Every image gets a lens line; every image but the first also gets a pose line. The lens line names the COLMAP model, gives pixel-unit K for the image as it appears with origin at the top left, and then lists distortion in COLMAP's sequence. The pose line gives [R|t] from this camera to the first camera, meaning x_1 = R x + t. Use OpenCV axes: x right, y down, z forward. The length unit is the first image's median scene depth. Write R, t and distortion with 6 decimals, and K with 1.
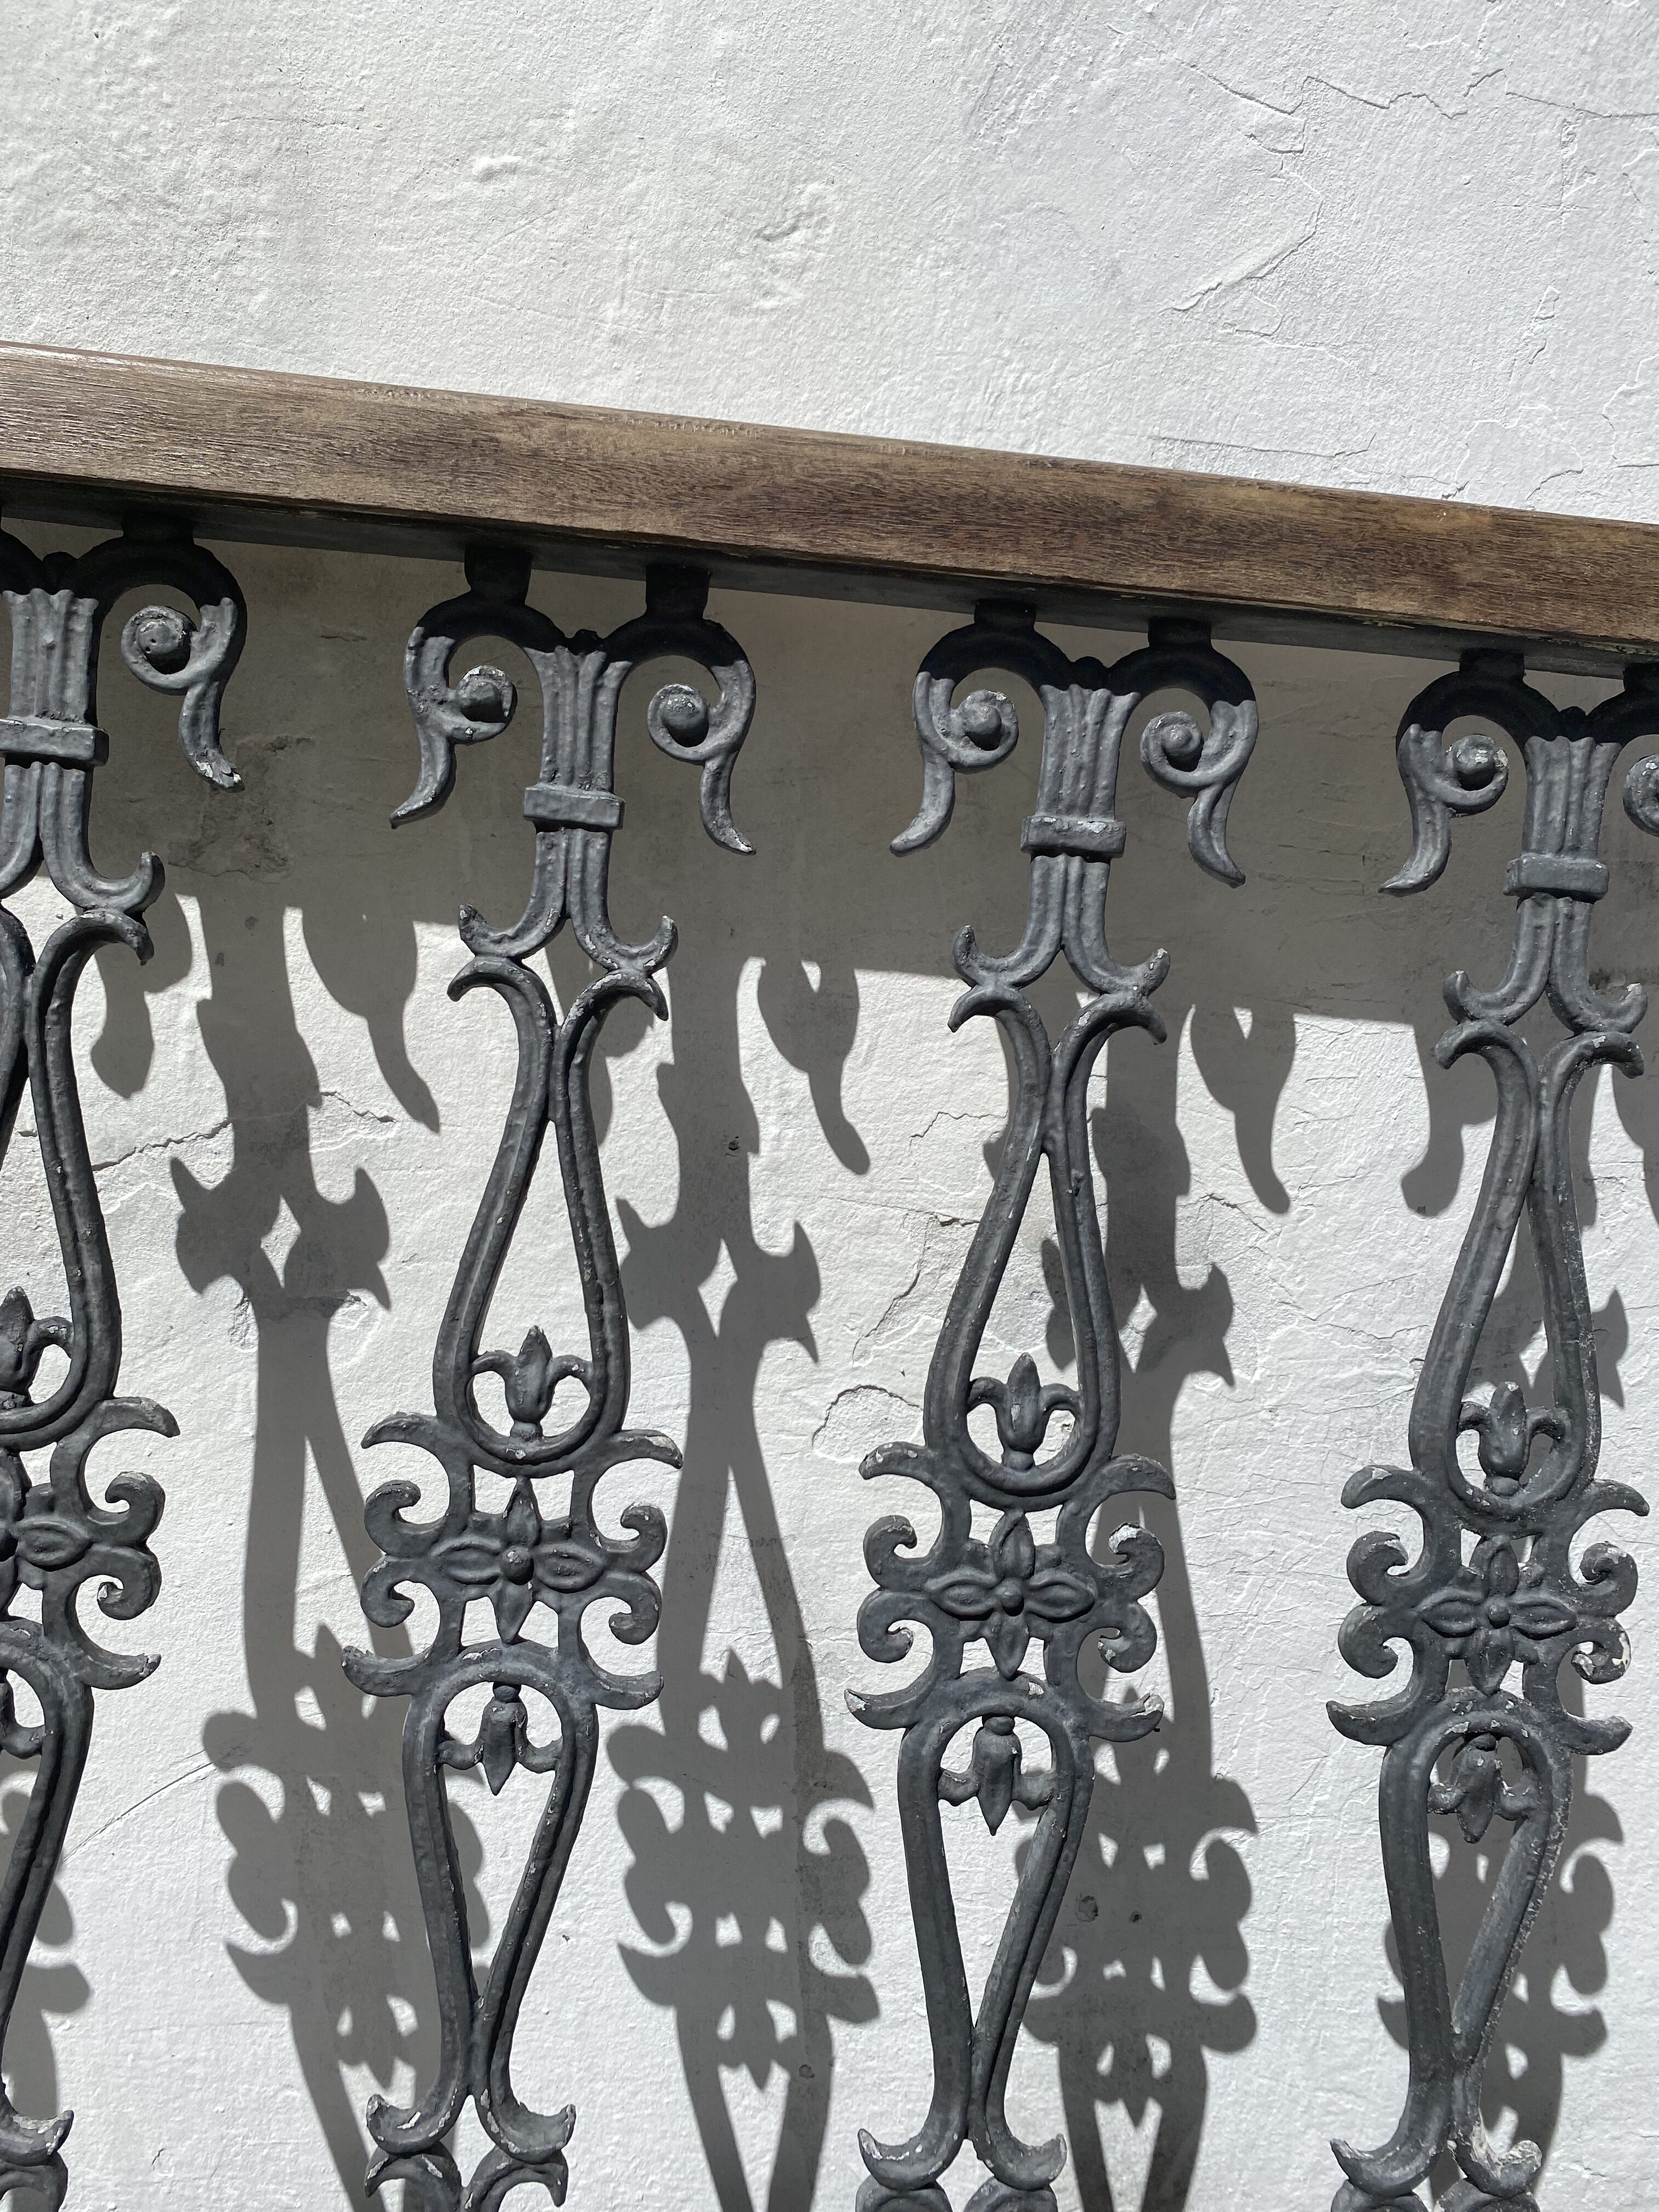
lens RADIAL K [[1654.4, 0, 839.5], [0, 1654.4, 1110.1], [0, 0, 1]] dist [-0.041534, 0.004569]
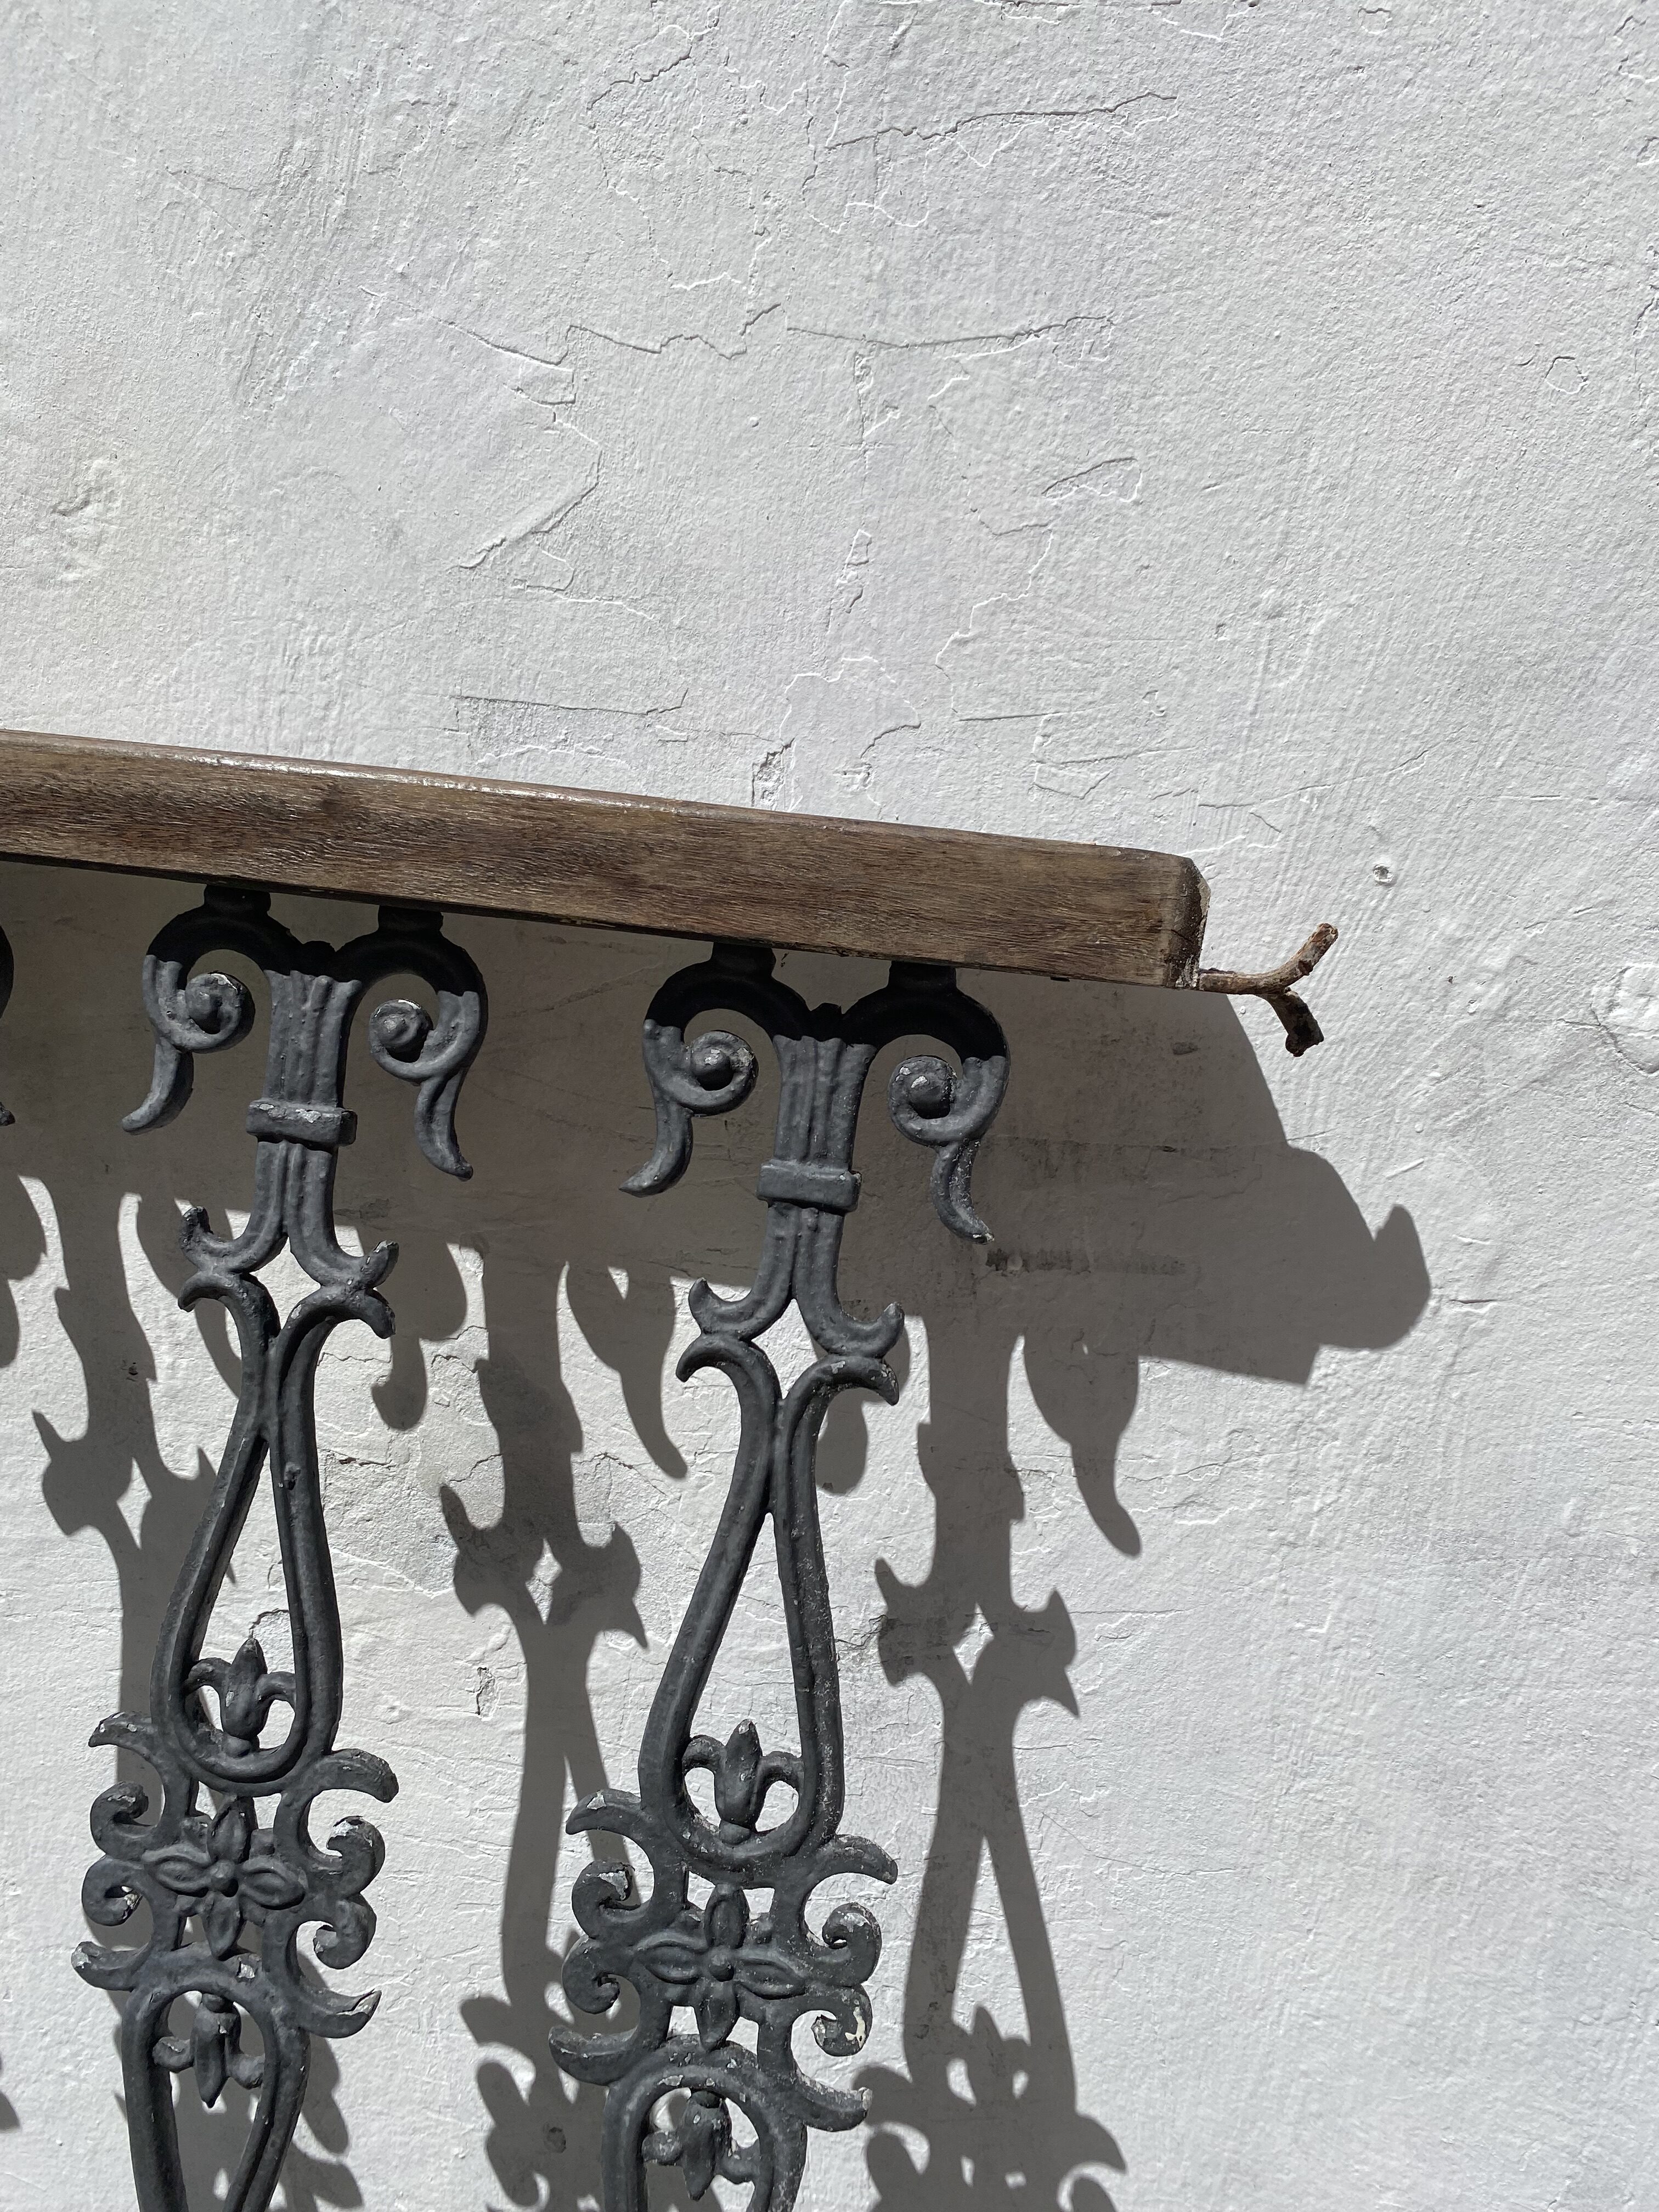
lens RADIAL K [[1687.6, 0, 829.5], [0, 1687.6, 1106.0], [0, 0, 1]] dist [-0.012934, -0.057051]
pose [[0.982385, 0.046677, -0.180944, 0.615952], [-0.047185, 0.998885, 0.001500, -0.187127], [0.180812, 0.007064, 0.983492, 0.070211]]
